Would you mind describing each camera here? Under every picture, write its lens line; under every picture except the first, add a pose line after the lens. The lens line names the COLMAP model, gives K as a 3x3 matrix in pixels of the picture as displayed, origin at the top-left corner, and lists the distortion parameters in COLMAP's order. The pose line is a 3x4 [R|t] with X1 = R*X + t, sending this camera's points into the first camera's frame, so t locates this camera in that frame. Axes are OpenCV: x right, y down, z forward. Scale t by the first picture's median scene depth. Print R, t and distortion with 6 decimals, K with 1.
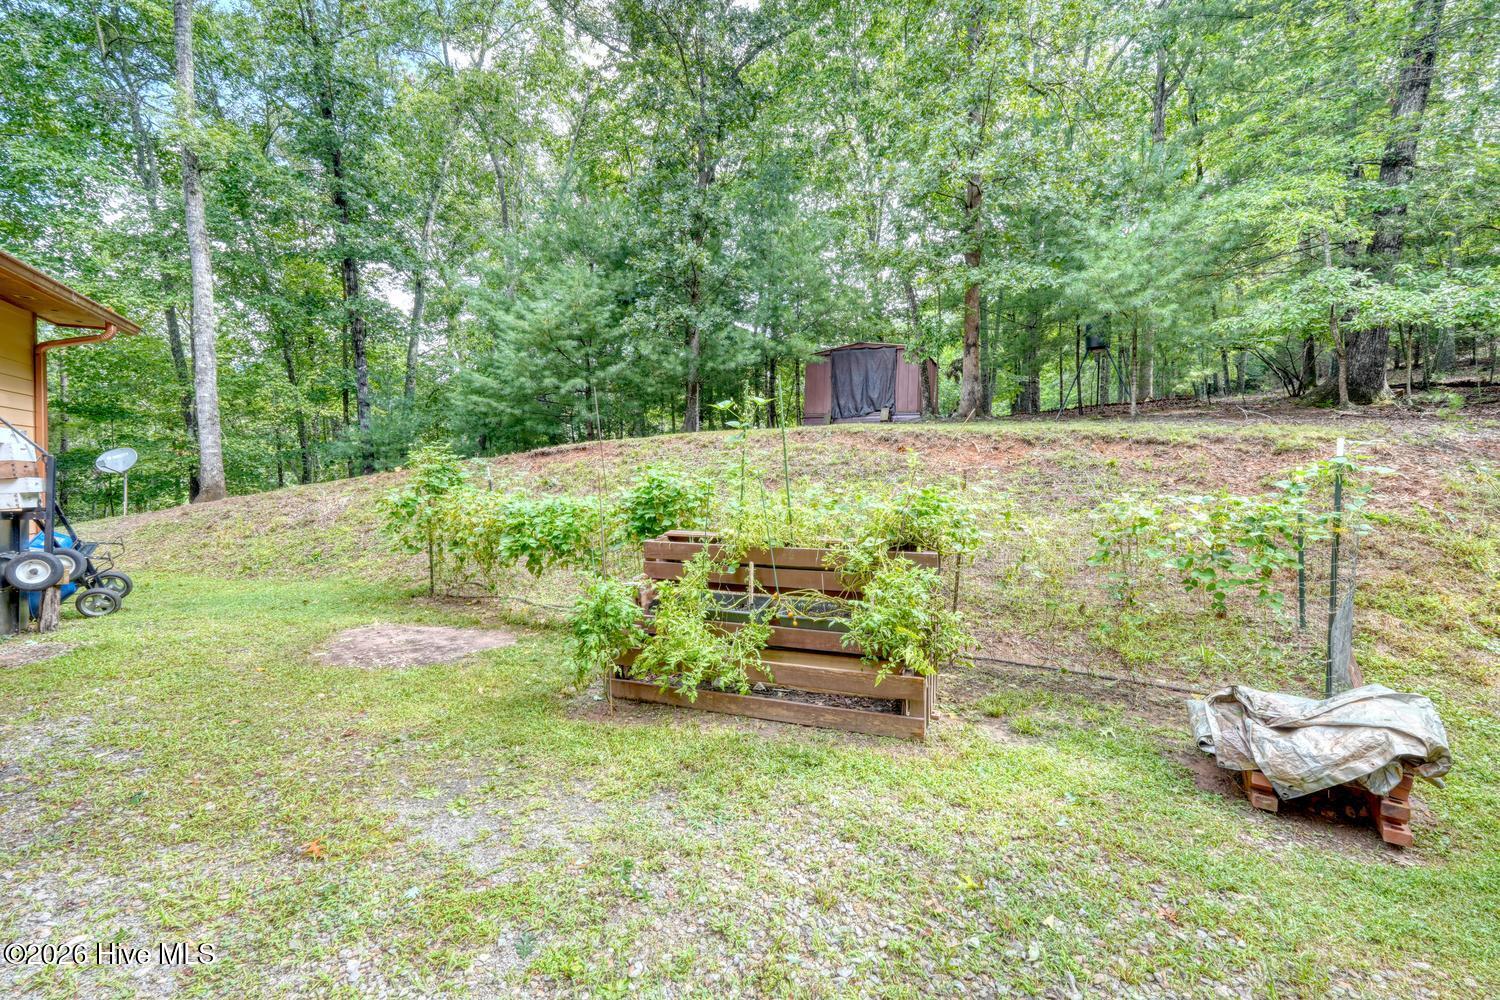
lens RADIAL K [[631.5, 0, 744.3], [0, 631.5, 493.9], [0, 0, 1]] dist [0.002638, -0.000686]
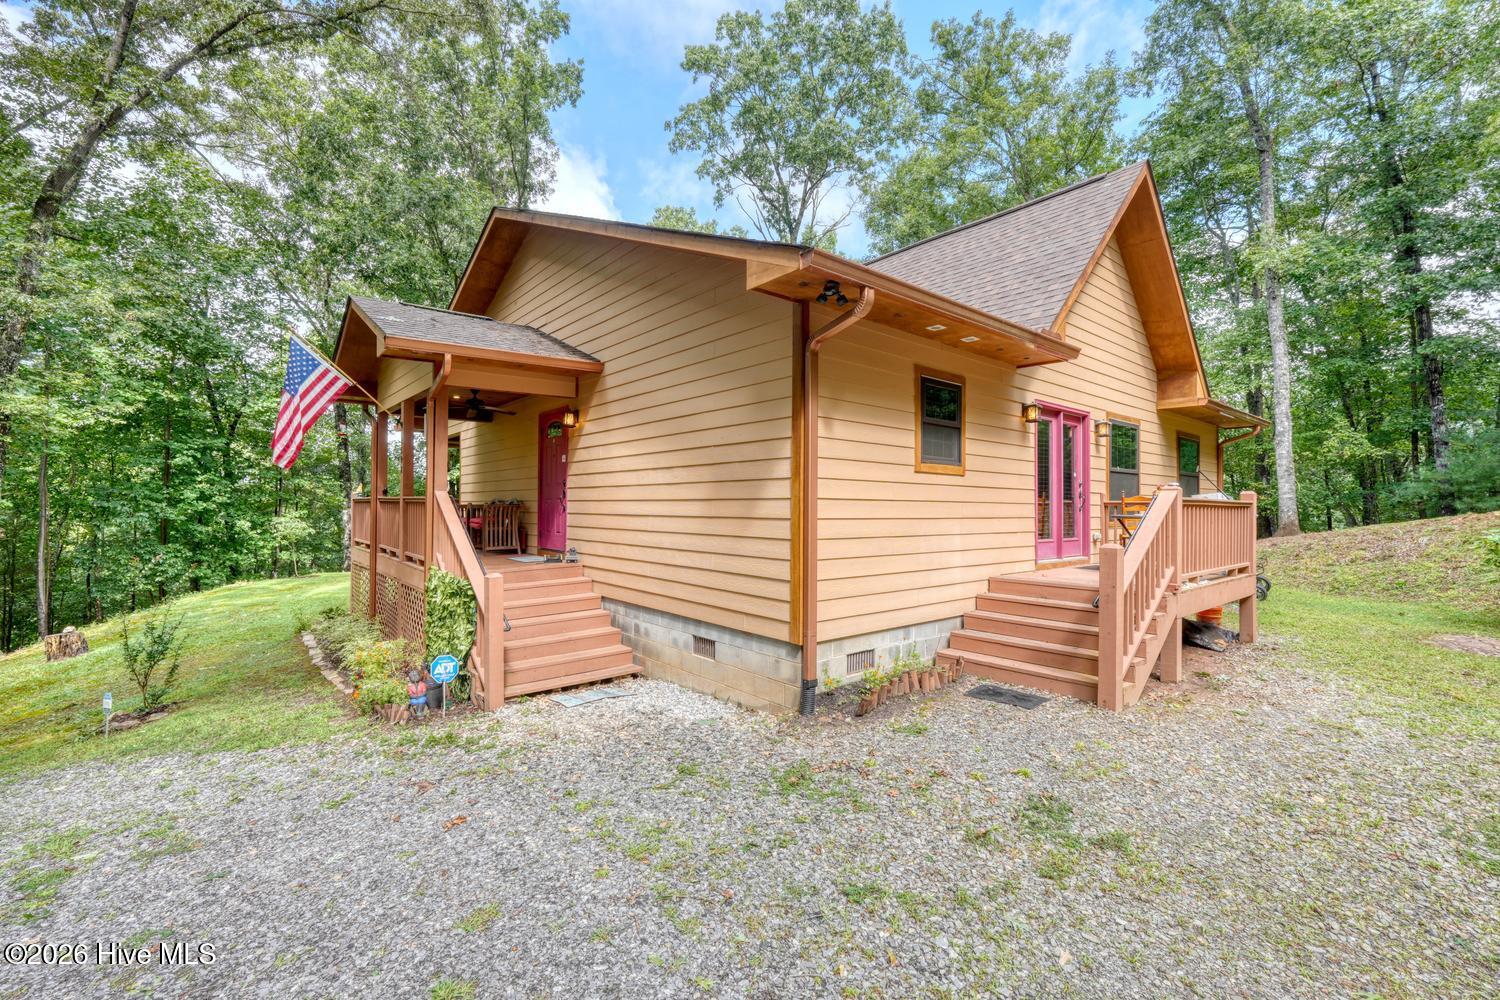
lens RADIAL K [[631.5, 0, 746.1], [0, 631.5, 495.3], [0, 0, 1]] dist [0.002638, -0.000686]
pose [[0.211647, -0.026282, -0.976993, 0.172712], [-0.028452, 0.999049, -0.033039, 0.003504], [0.976932, 0.034790, 0.210698, -0.345659]]
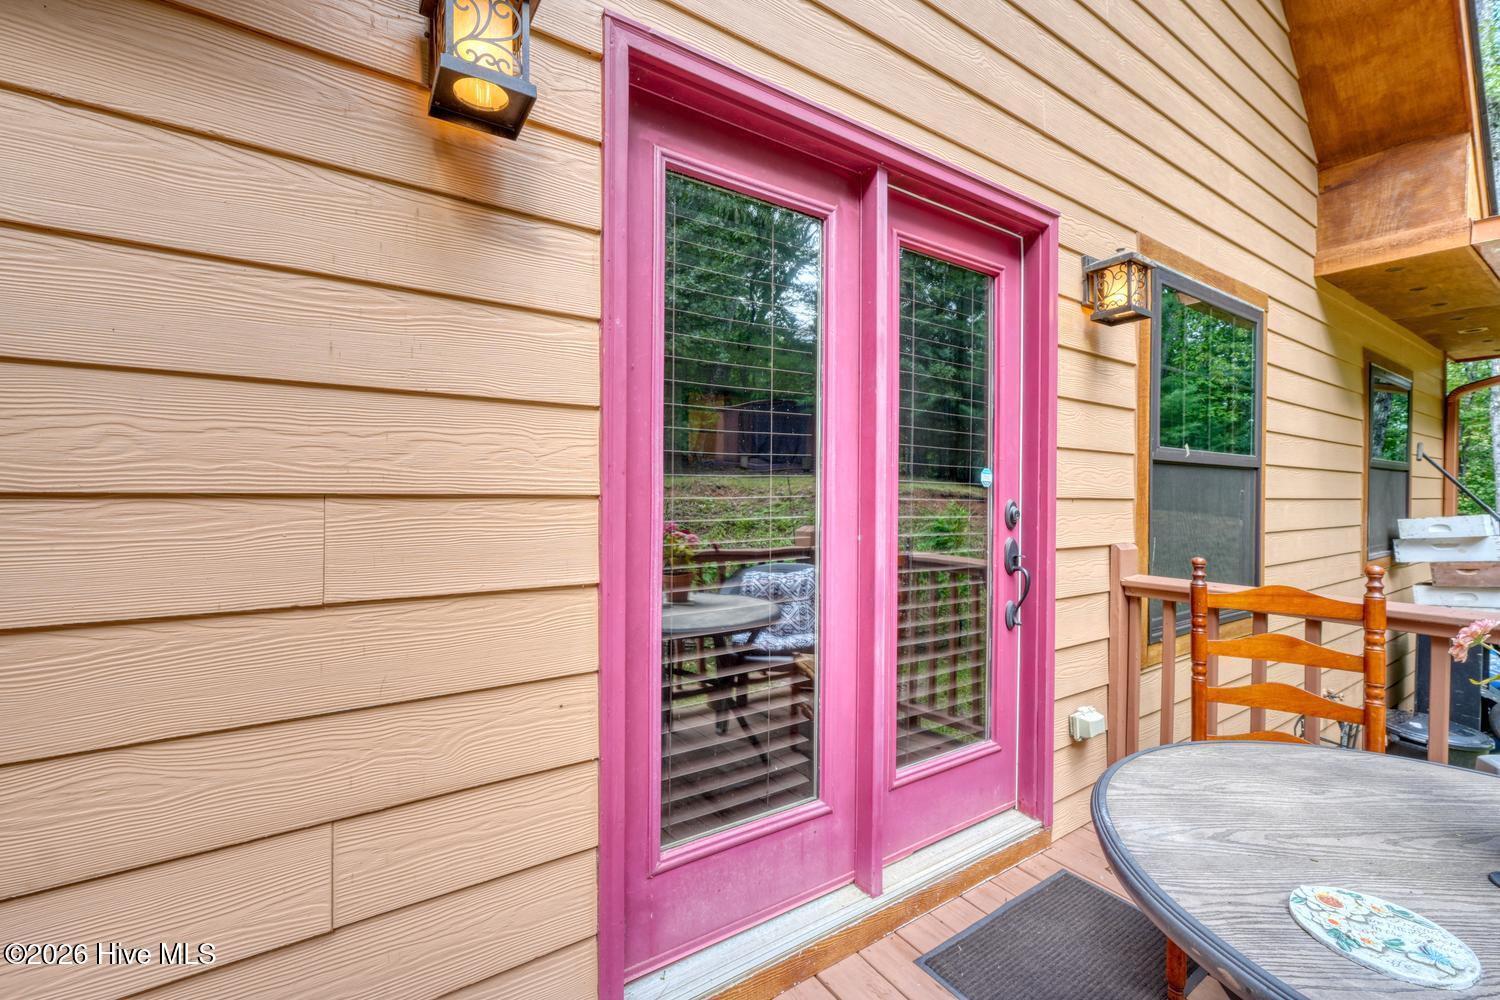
lens RADIAL K [[631.5, 0, 745.0], [0, 631.5, 497.0], [0, 0, 1]] dist [0.002638, -0.000686]
pose [[0.112361, -0.004818, -0.993656, -0.230636], [-0.029006, 0.999546, -0.008127, -0.039396], [0.993244, 0.029736, 0.112170, 0.033399]]
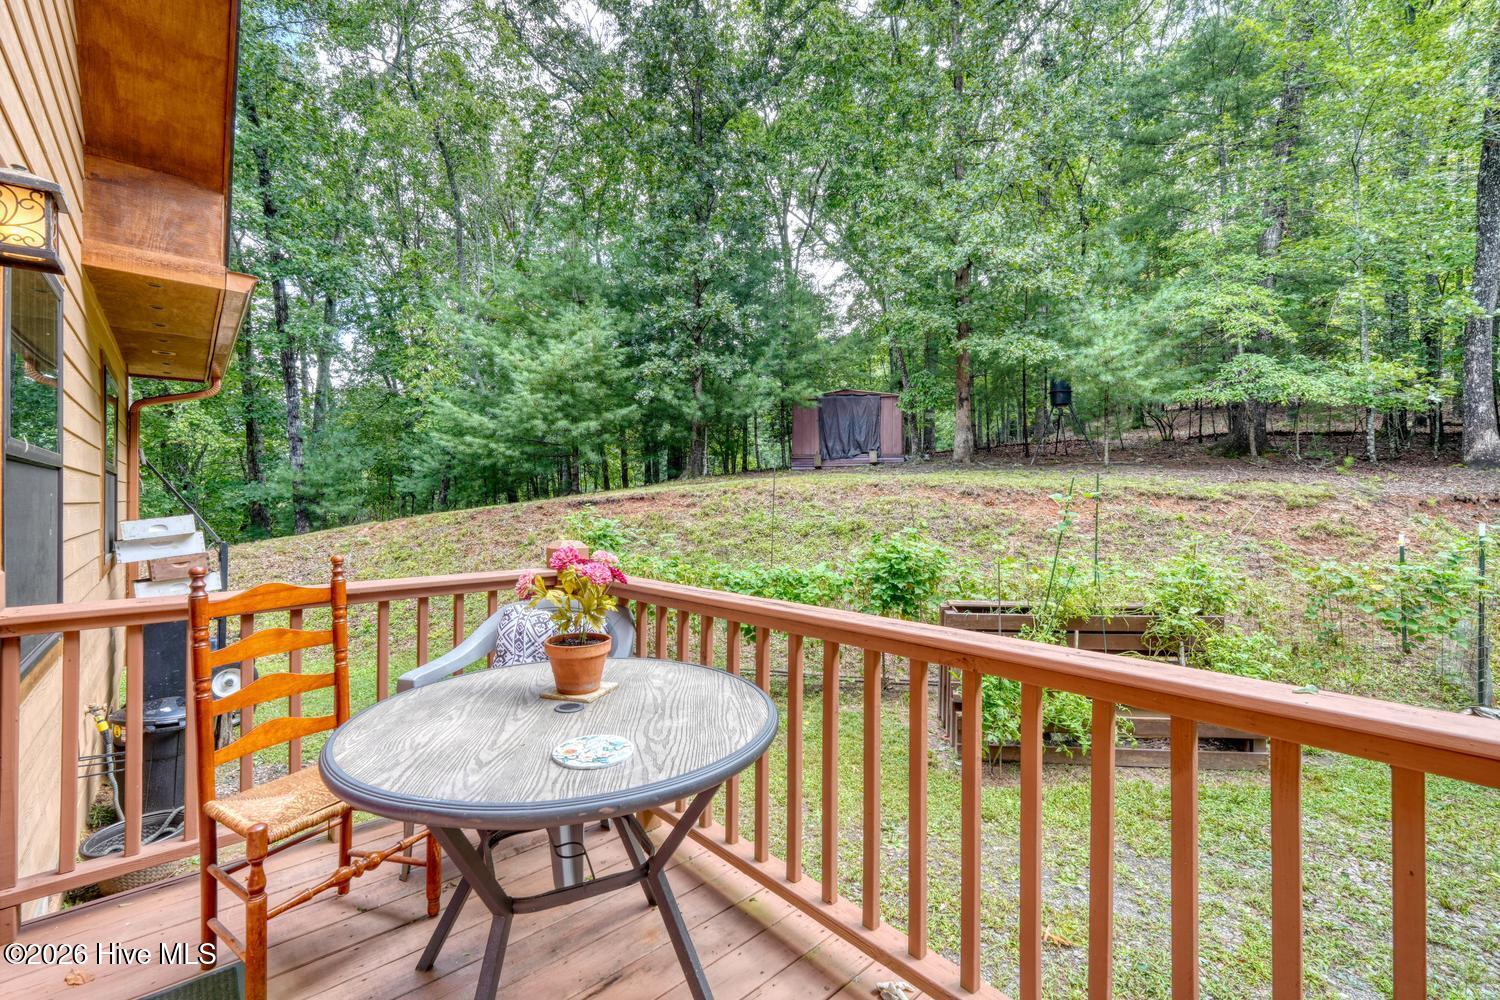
lens RADIAL K [[631.5, 0, 744.5], [0, 631.5, 495.7], [0, 0, 1]] dist [0.002638, -0.000686]
pose [[0.970349, -0.013667, 0.241322, -0.273937], [0.020126, 0.999502, -0.024322, -0.039321], [-0.240870, 0.028458, 0.970140, 0.000713]]
